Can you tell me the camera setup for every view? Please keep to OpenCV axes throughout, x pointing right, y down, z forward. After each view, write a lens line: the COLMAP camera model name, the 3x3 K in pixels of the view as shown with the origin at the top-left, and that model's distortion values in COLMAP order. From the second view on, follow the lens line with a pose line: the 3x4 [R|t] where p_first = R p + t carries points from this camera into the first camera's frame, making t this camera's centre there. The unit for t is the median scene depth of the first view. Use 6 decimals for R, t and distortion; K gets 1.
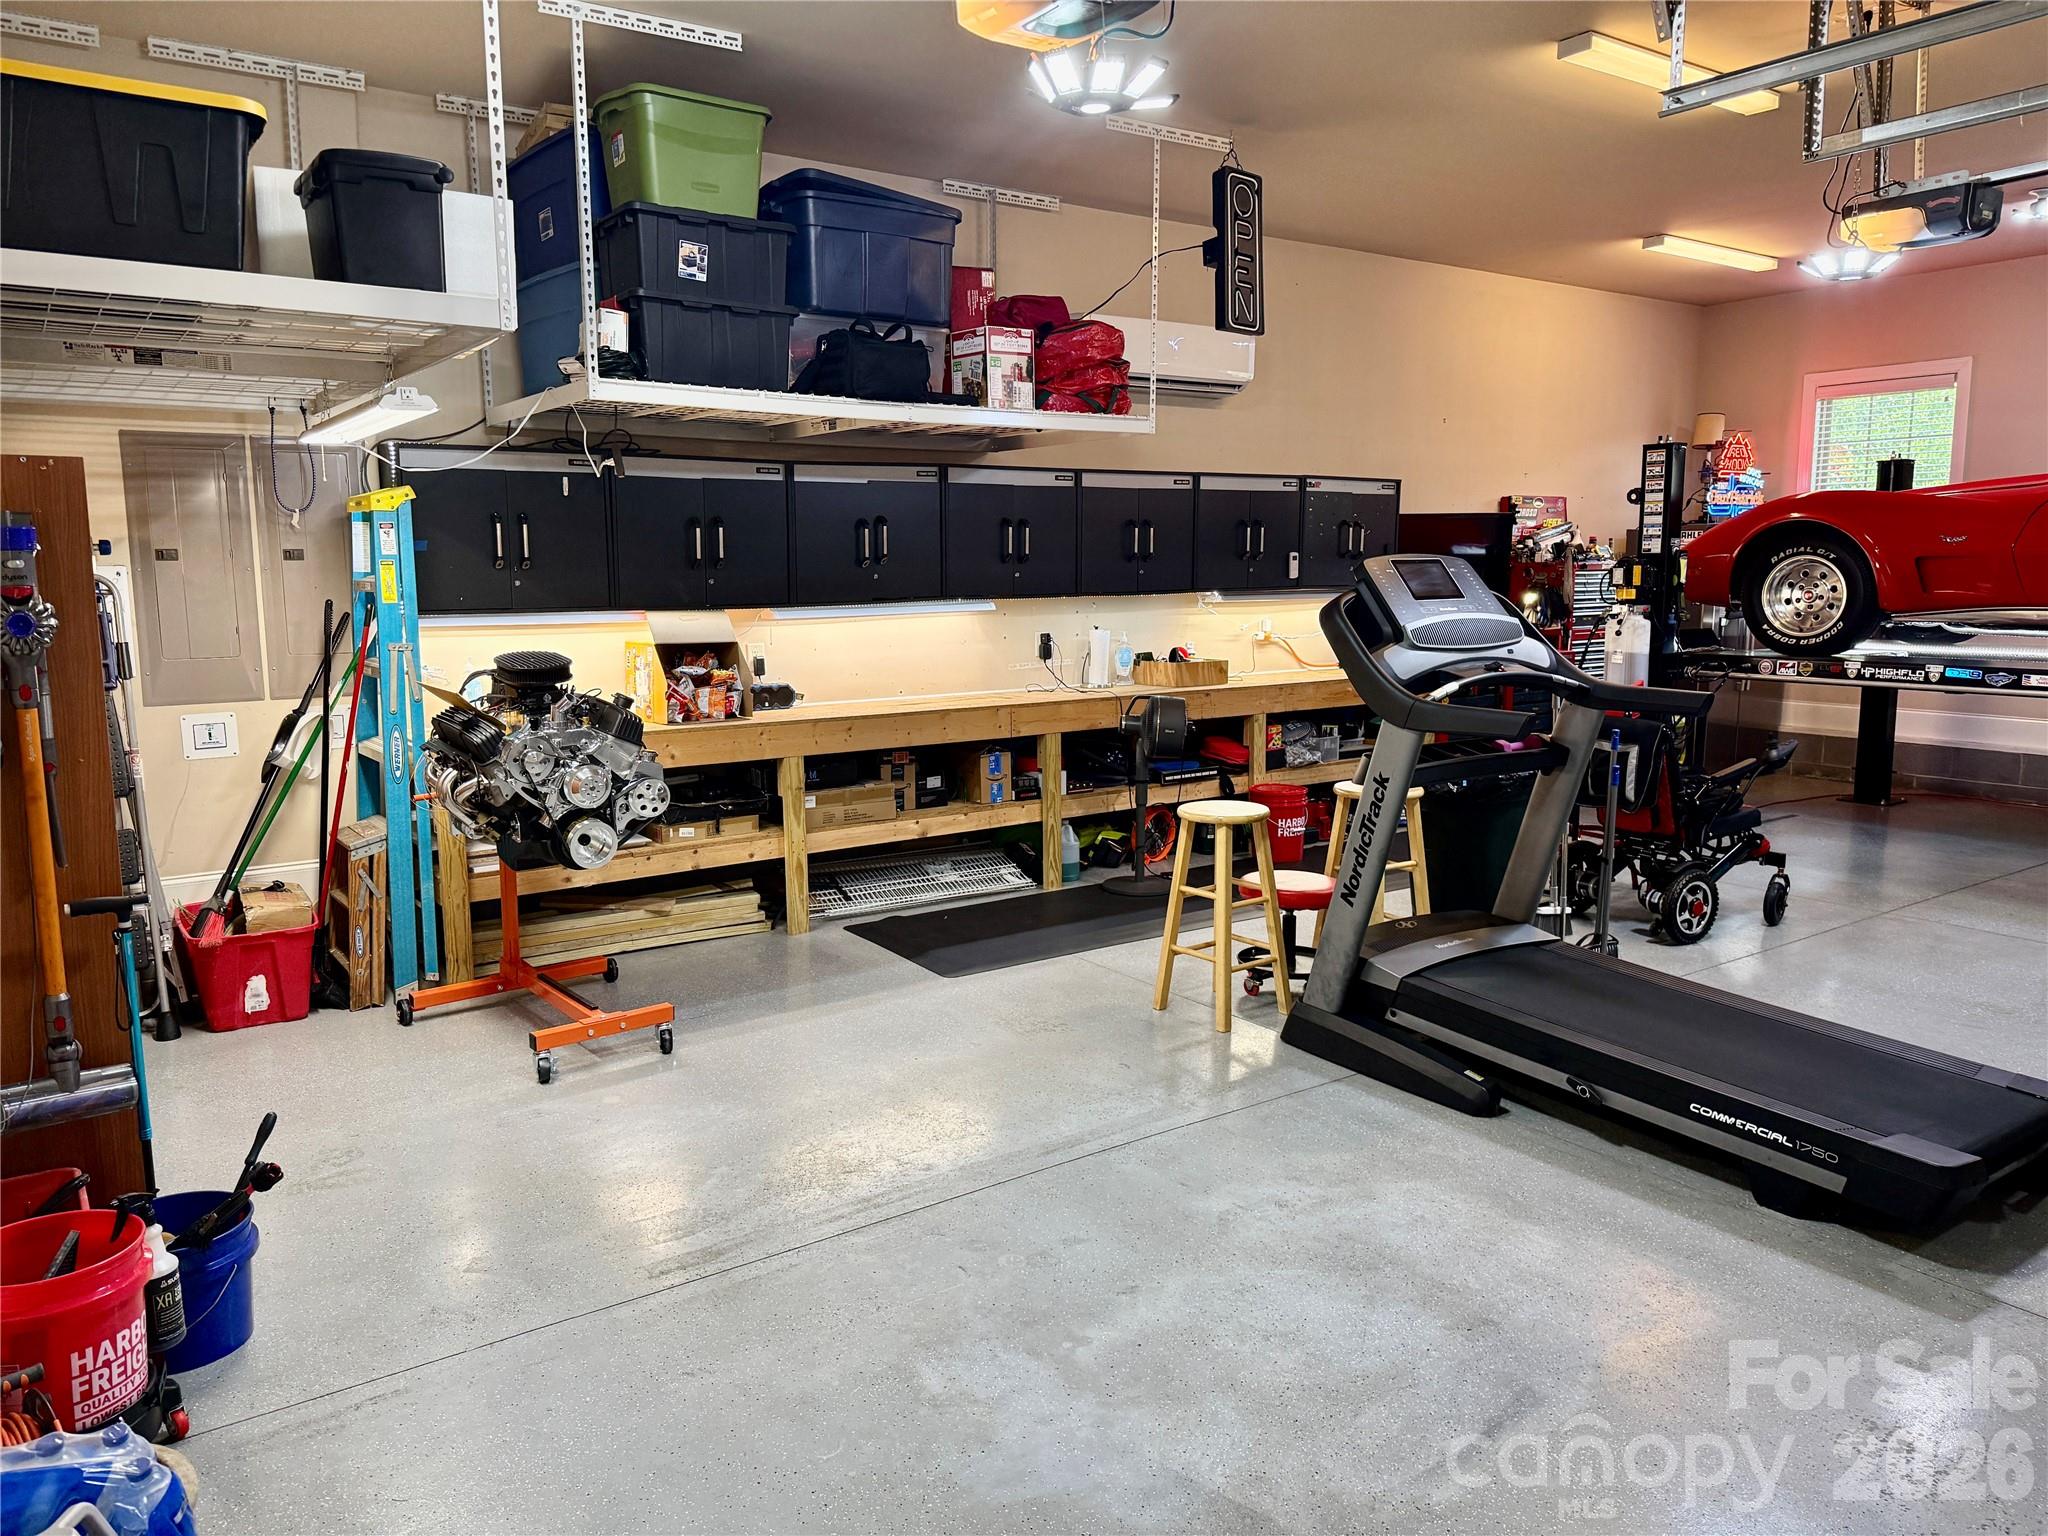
lens RADIAL K [[1419.5, 0, 1022.6], [0, 1419.5, 763.7], [0, 0, 1]] dist [0.060212, -0.061347]
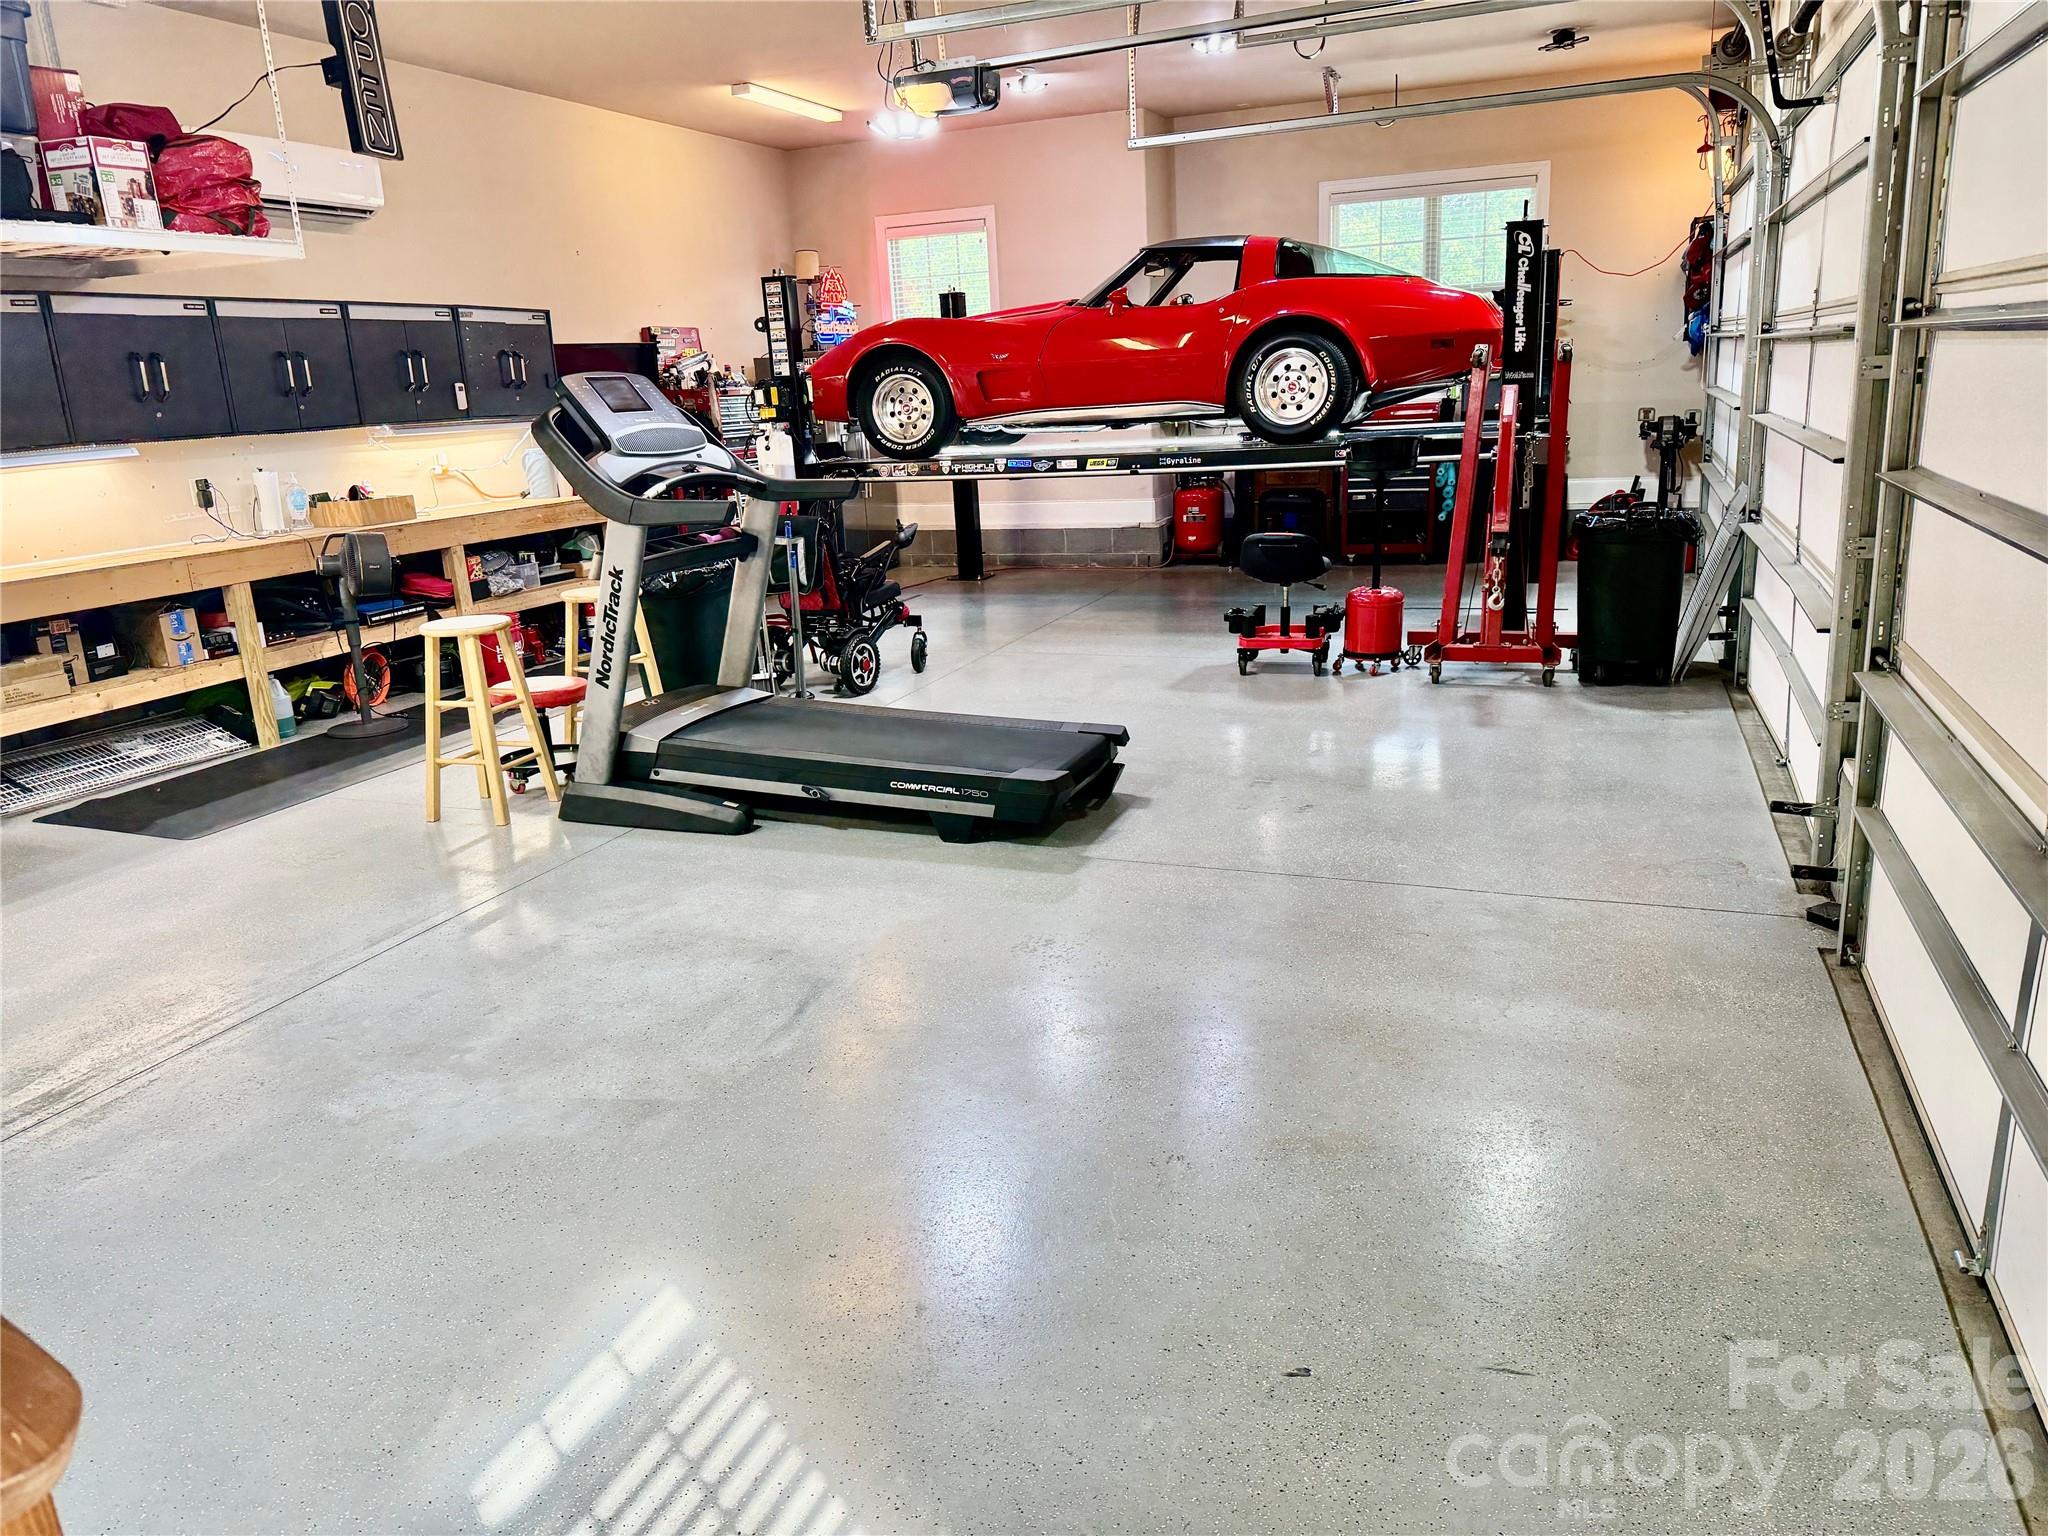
lens RADIAL K [[1419.5, 0, 1024.1], [0, 1419.5, 763.6], [0, 0, 1]] dist [0.060212, -0.061347]
pose [[0.832922, -0.178750, 0.523726, -0.076643], [0.122687, 0.982491, 0.140210, 0.030515], [-0.539619, -0.052530, 0.840269, -0.113414]]
